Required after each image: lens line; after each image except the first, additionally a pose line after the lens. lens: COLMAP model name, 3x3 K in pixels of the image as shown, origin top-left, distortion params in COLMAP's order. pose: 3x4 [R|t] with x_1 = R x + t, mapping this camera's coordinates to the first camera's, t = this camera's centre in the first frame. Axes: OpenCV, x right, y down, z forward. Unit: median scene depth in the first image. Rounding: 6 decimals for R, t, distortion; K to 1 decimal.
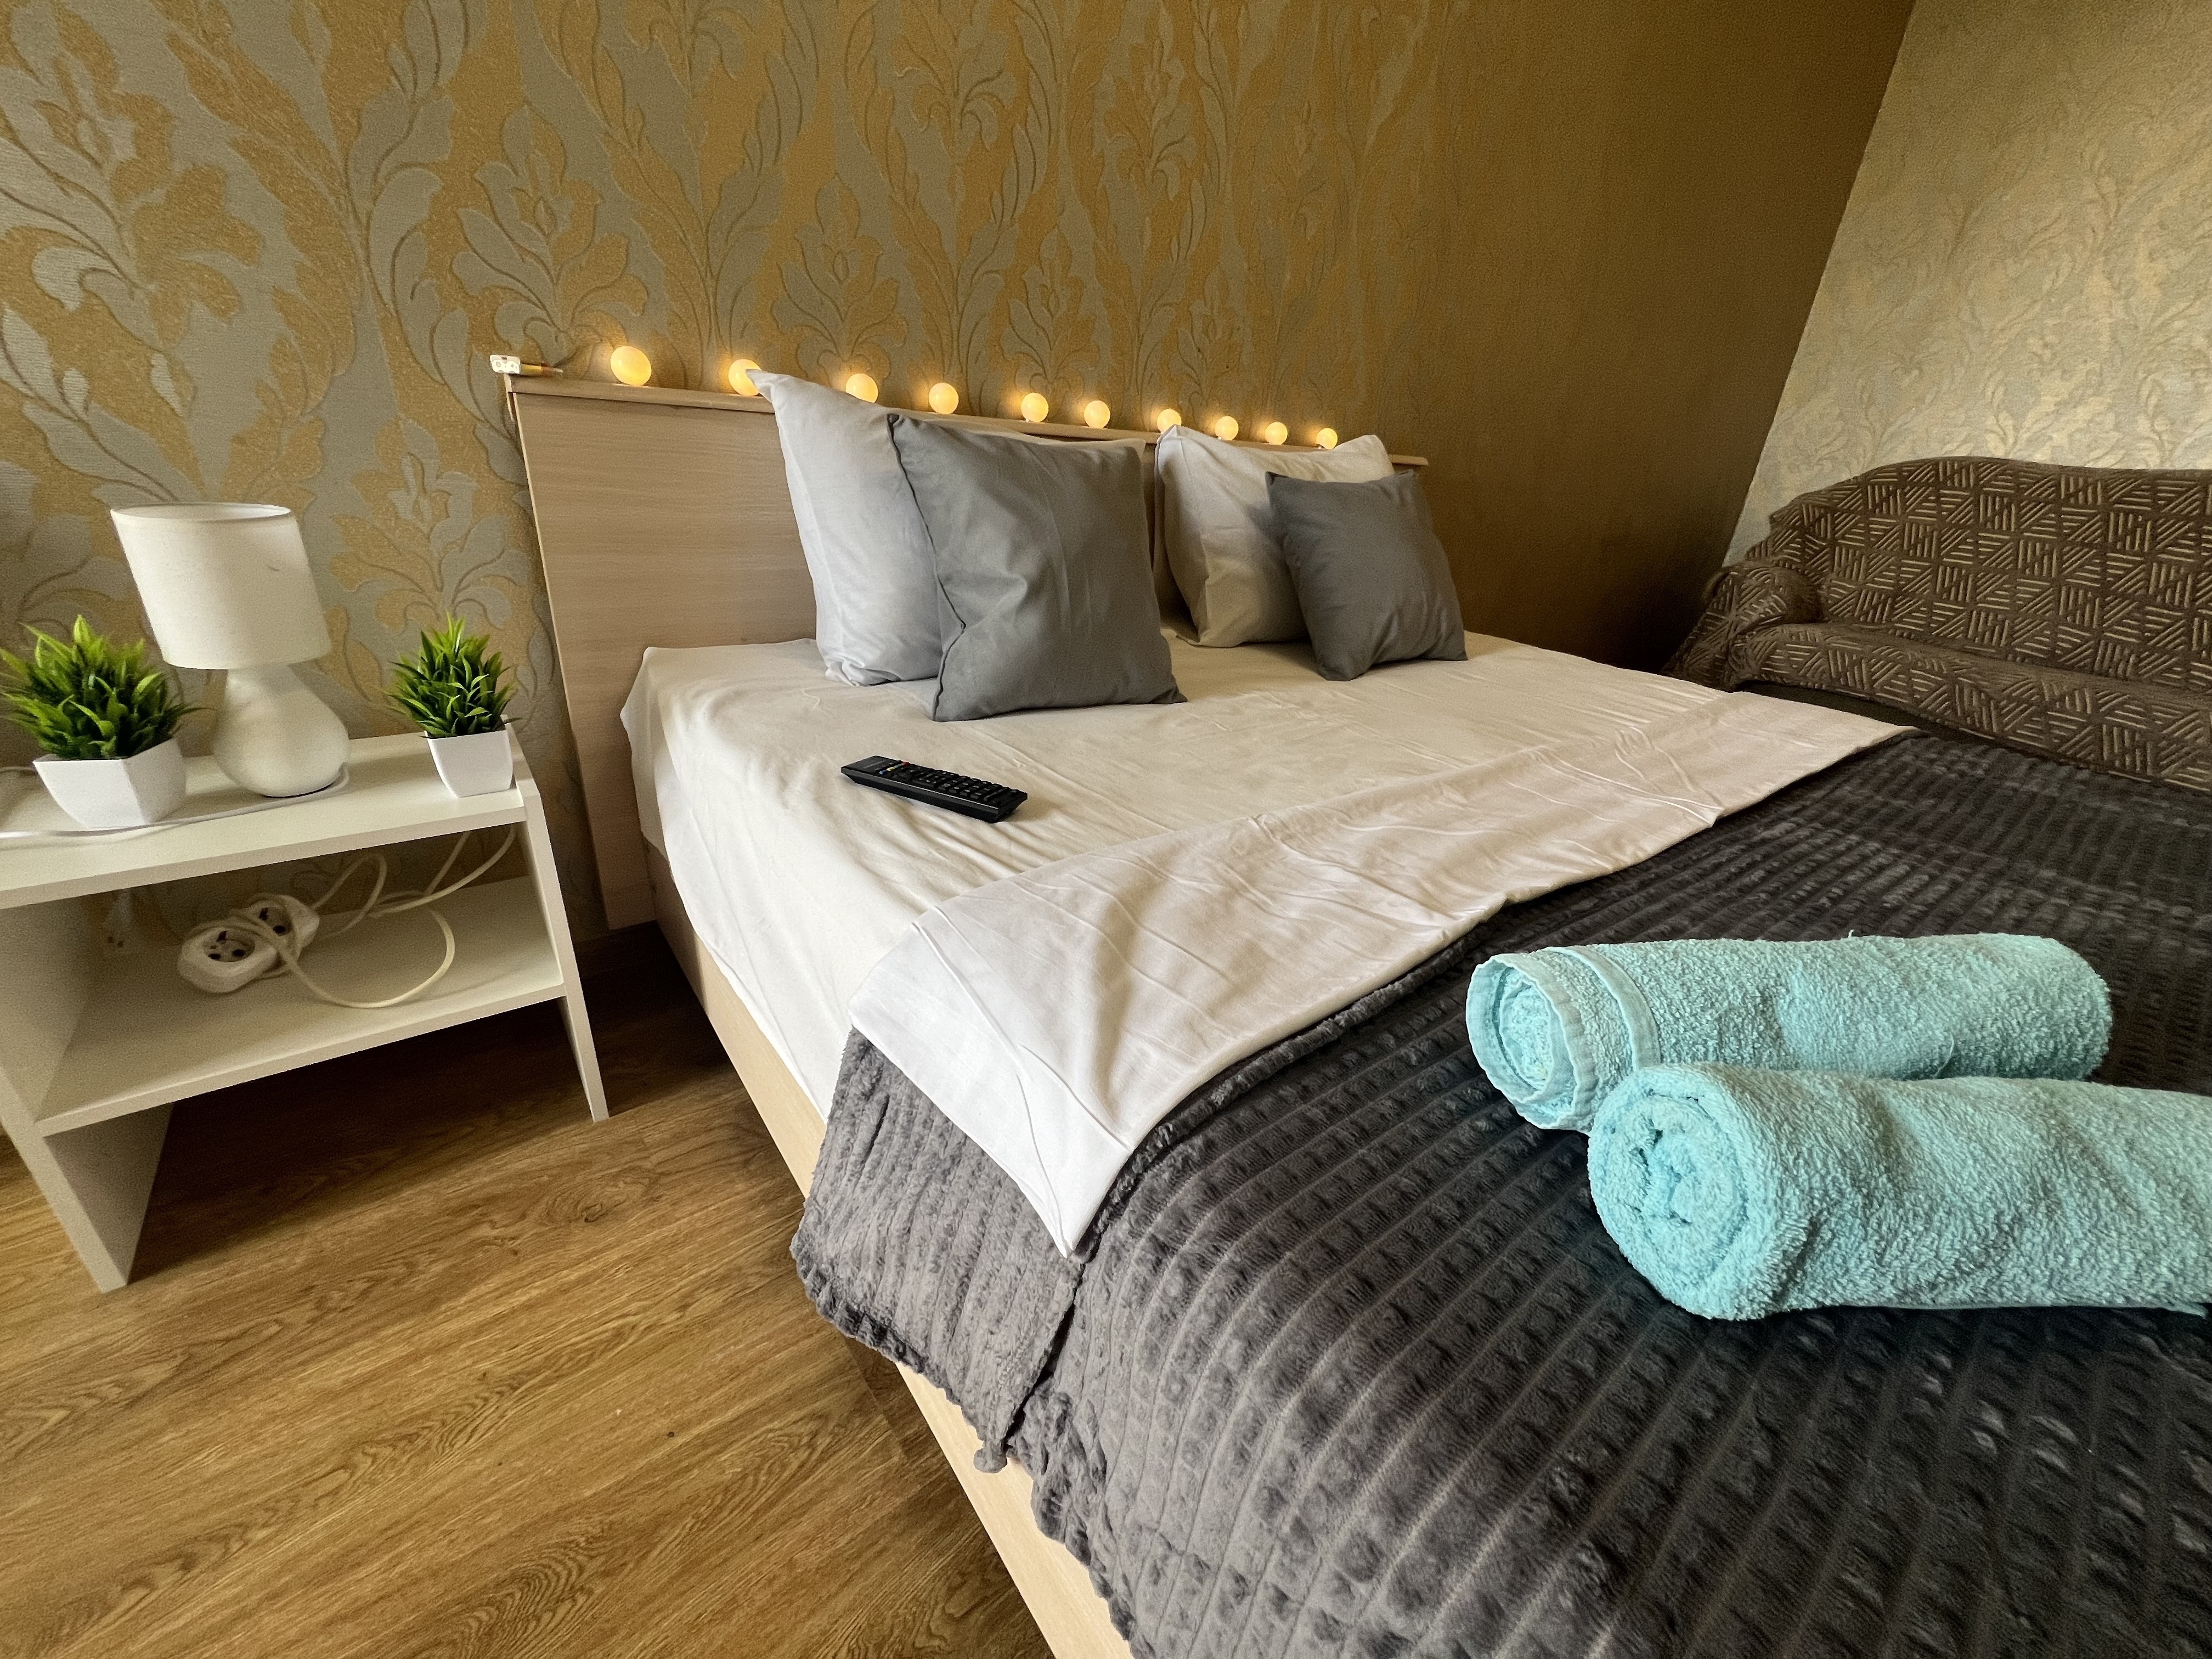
lens RADIAL K [[877.9, 0, 1105.9], [0, 877.9, 824.5], [0, 0, 1]] dist [-0.002869, 0.000467]
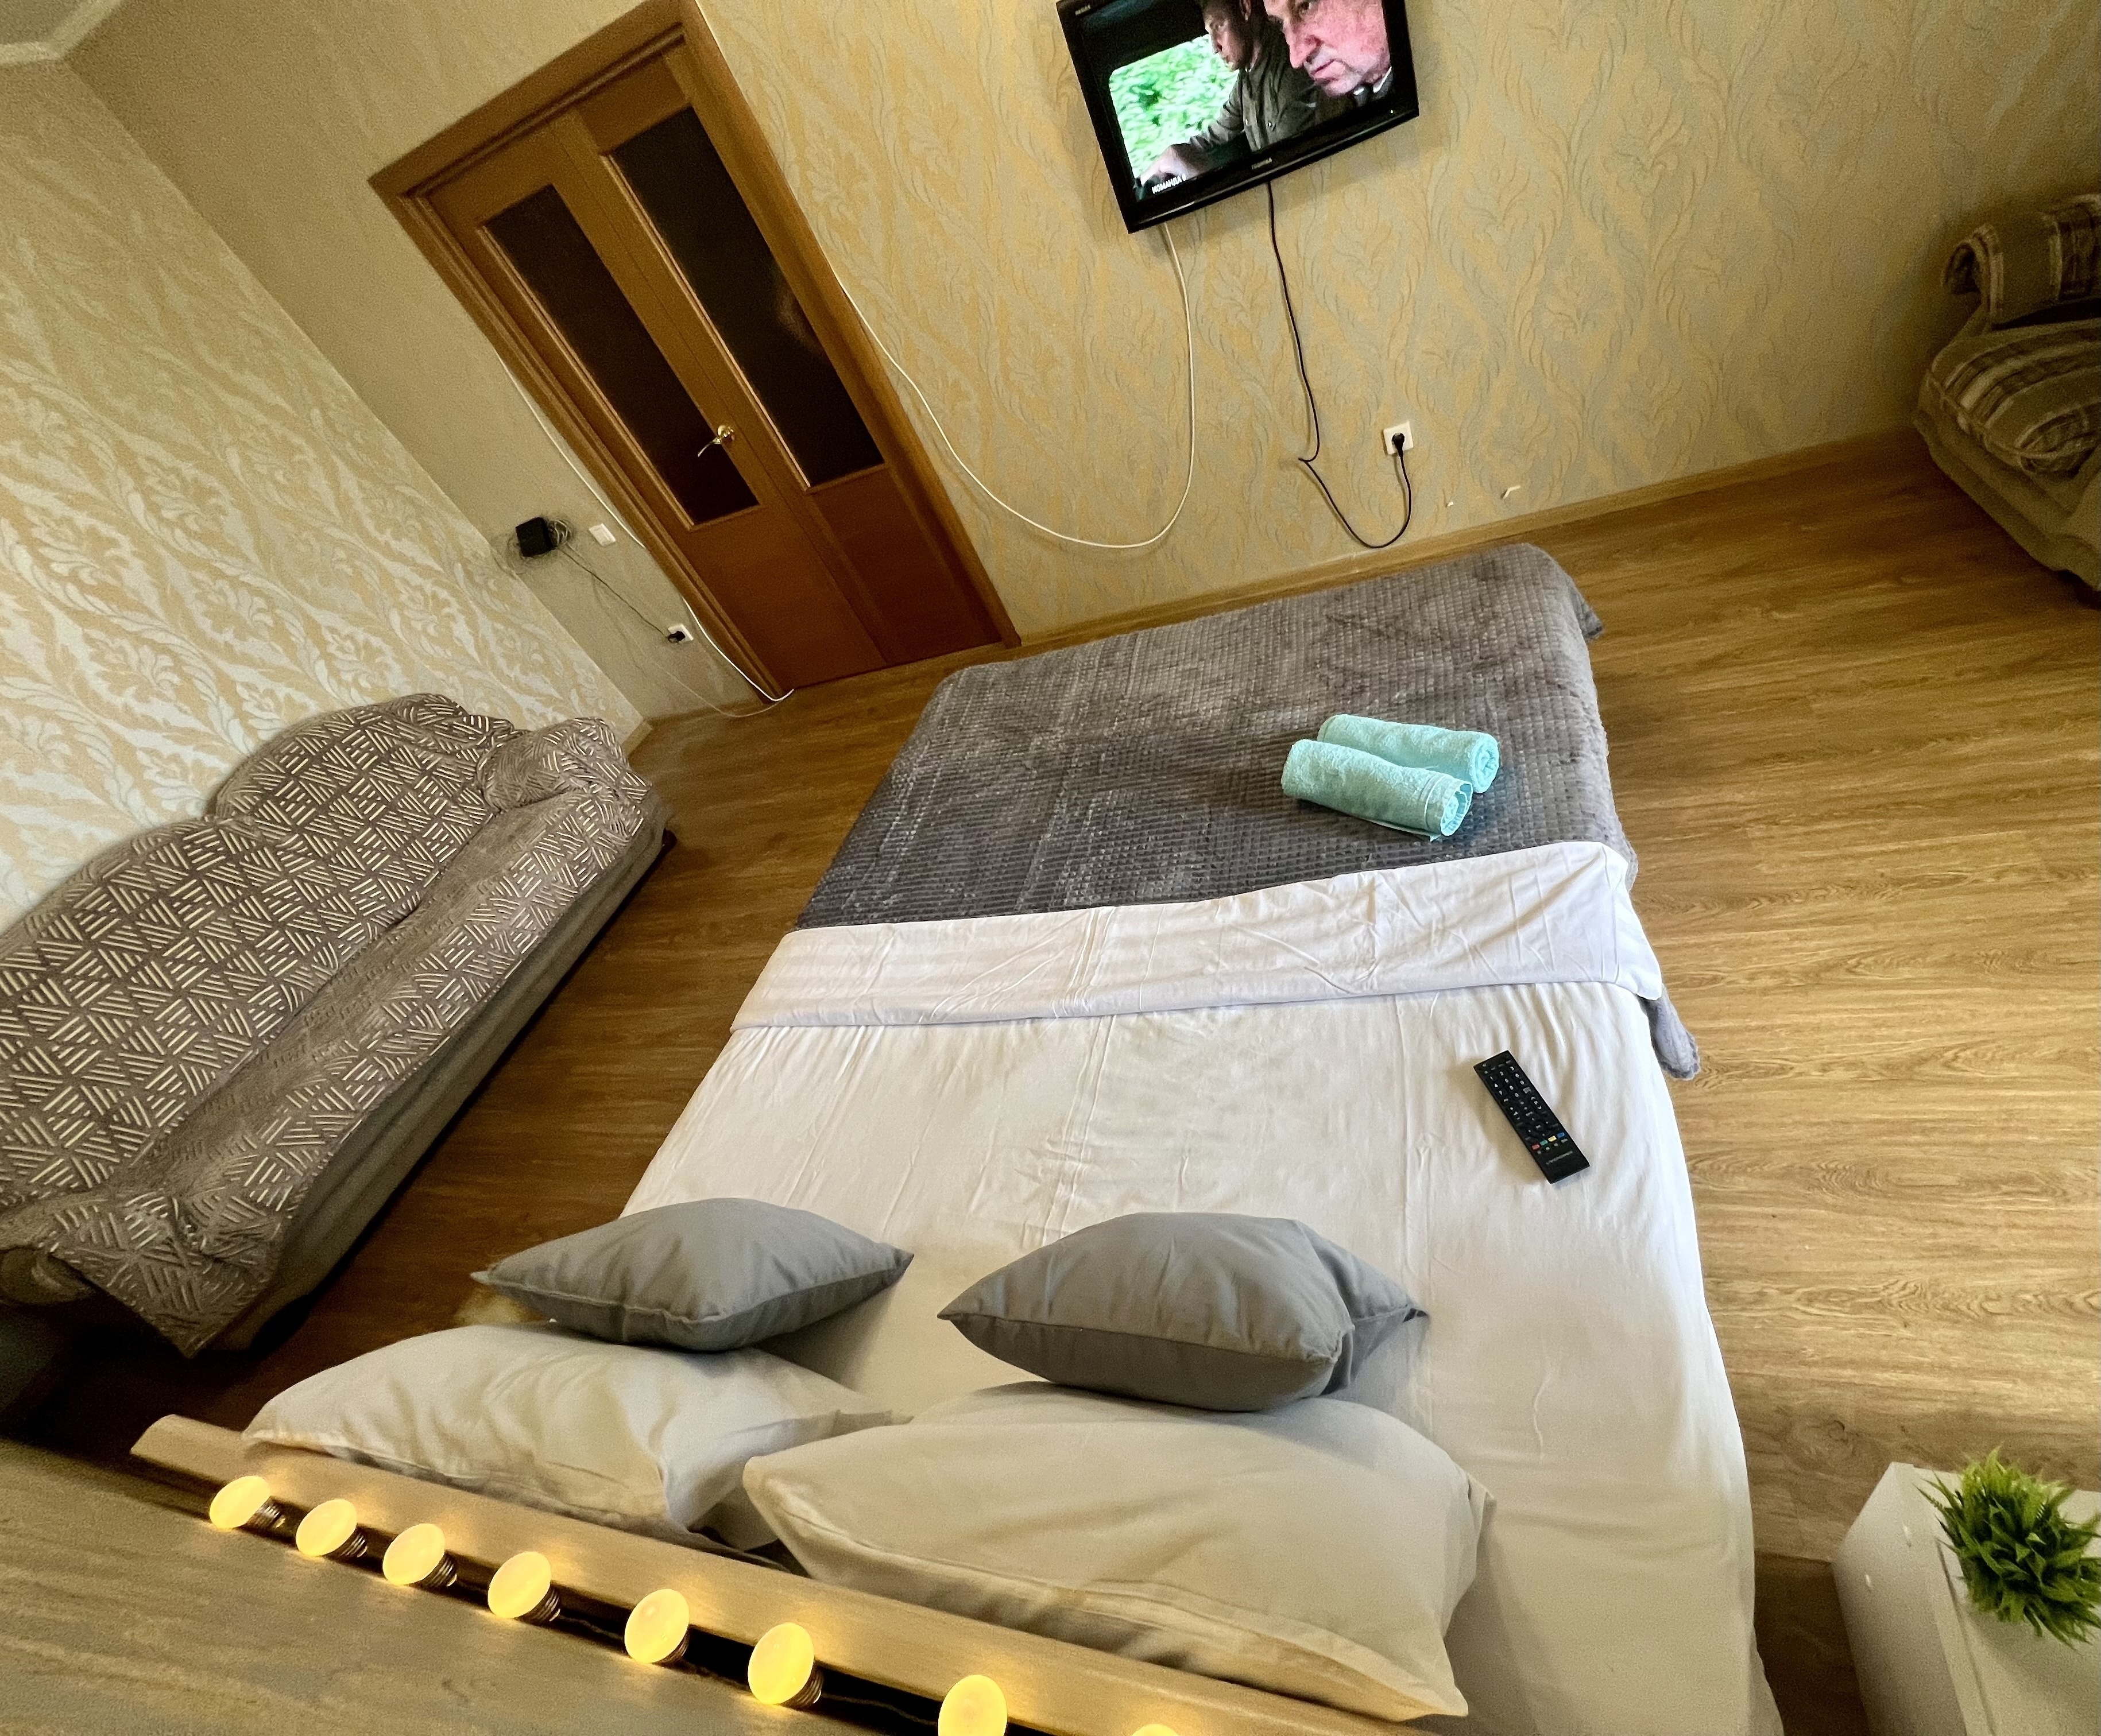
lens RADIAL K [[931.0, 0, 1156.8], [0, 931.0, 862.7], [0, 0, 1]] dist [-0.004014, 0.001451]
pose [[-0.629782, -0.399559, 0.666129, -0.581167], [0.563302, 0.355556, 0.745836, -1.424044], [-0.534851, 0.844945, 0.001149, 0.914916]]
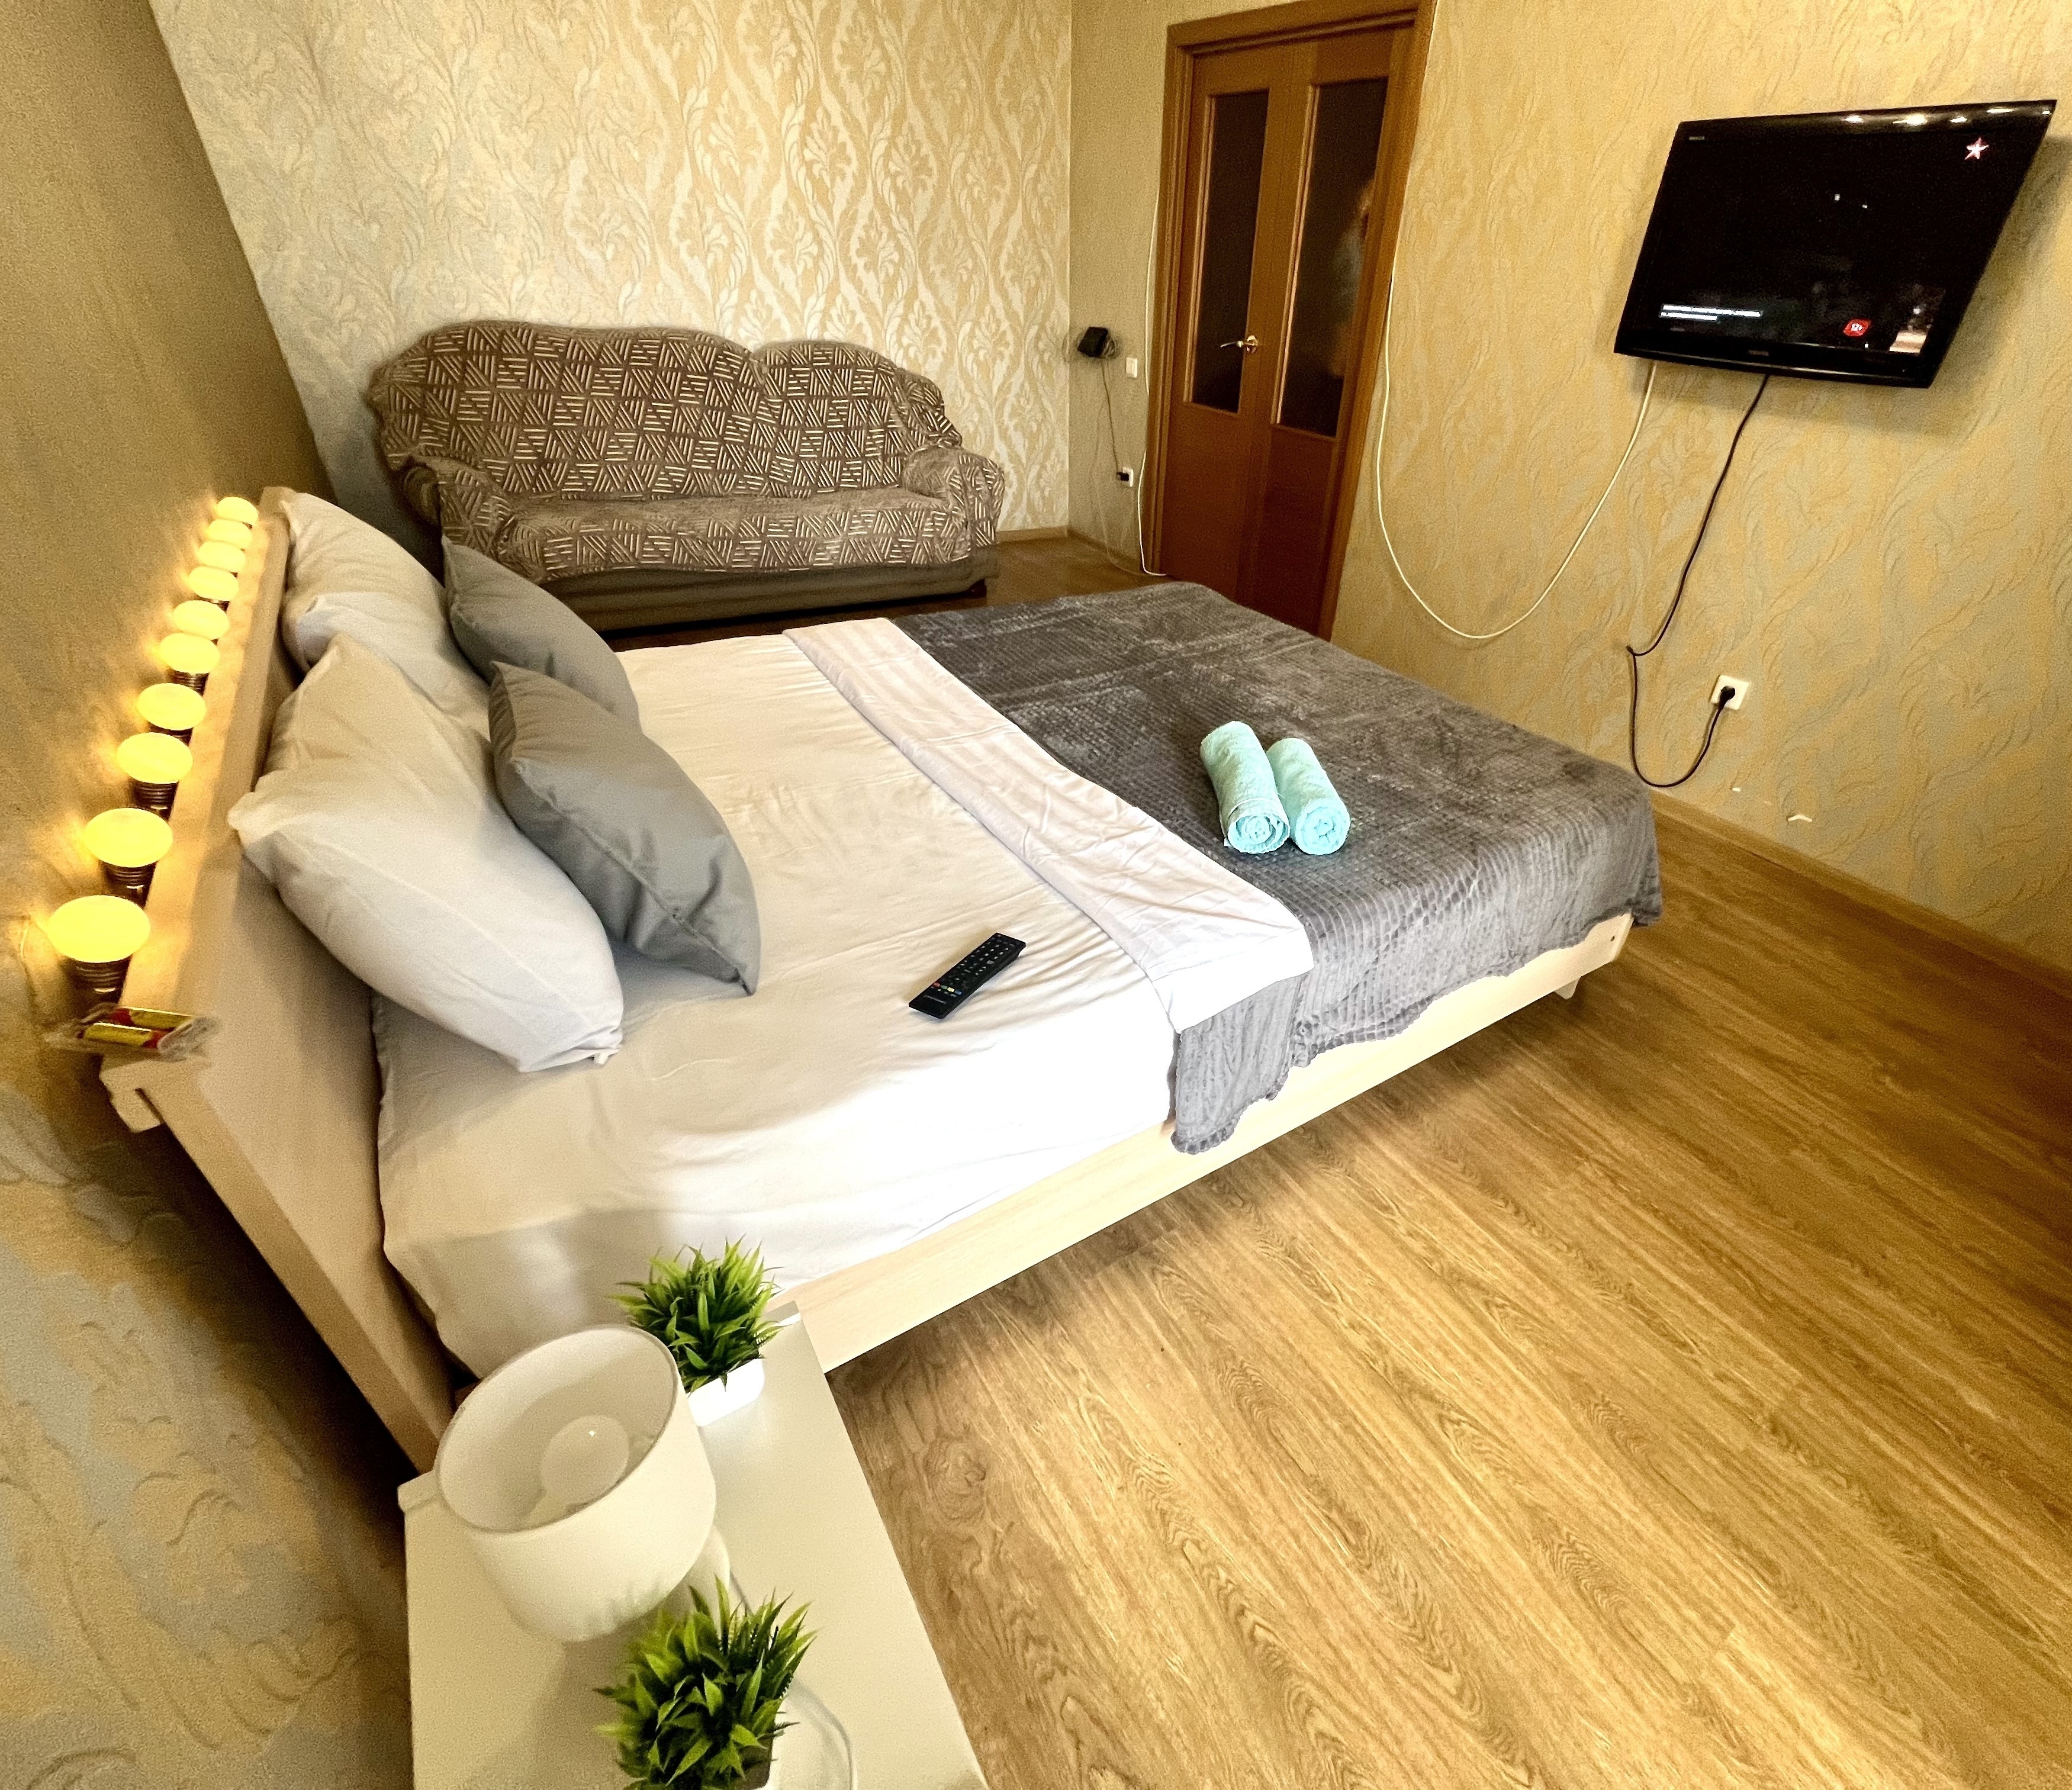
lens RADIAL K [[958.3, 0, 1191.5], [0, 958.3, 891.4], [0, 0, 1]] dist [-0.004648, 0.001430]
pose [[0.028383, -0.596599, 0.802038, -1.221961], [0.332632, 0.762271, 0.555246, -0.801549], [-0.942630, 0.251023, 0.220084, 0.293180]]
